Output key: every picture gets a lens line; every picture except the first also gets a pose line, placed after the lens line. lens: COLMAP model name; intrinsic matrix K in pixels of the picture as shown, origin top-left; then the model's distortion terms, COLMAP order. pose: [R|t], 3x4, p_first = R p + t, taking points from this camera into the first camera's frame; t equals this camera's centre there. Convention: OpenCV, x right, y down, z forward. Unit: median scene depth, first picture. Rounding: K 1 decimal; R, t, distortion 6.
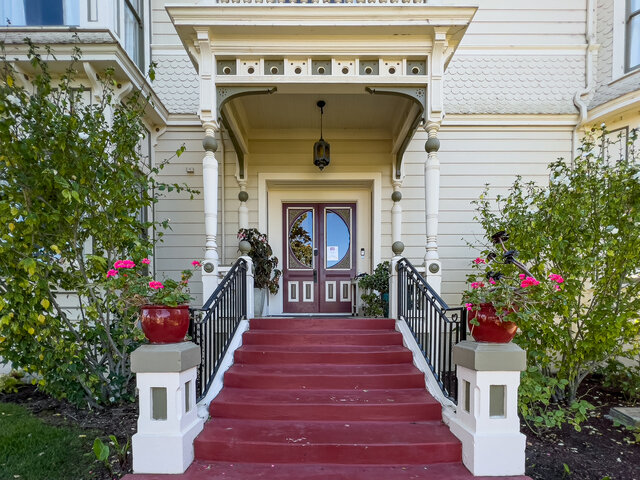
lens RADIAL K [[275.9, 0, 320.0], [0, 275.9, 240.0], [0, 0, 1]] dist [-0.001438, -0.000115]
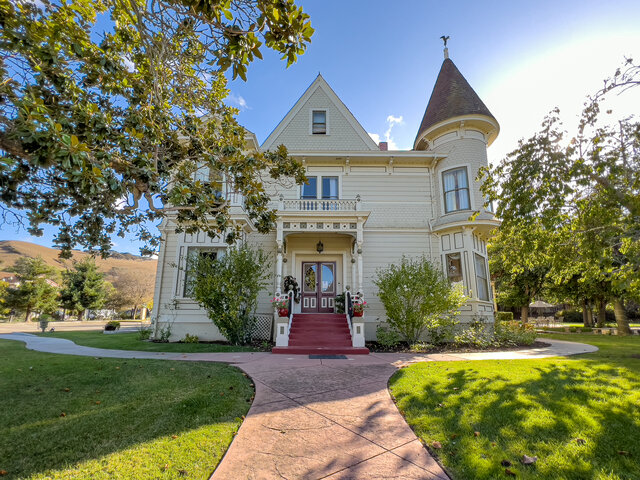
lens RADIAL K [[275.9, 0, 320.0], [0, 275.9, 240.0], [0, 0, 1]] dist [-0.001438, -0.000115]
pose [[0.999955, 0.009419, -0.000822, 0.008259], [-0.009432, 0.999798, -0.017733, -0.314989], [0.000655, 0.017740, 0.999842, -1.378826]]
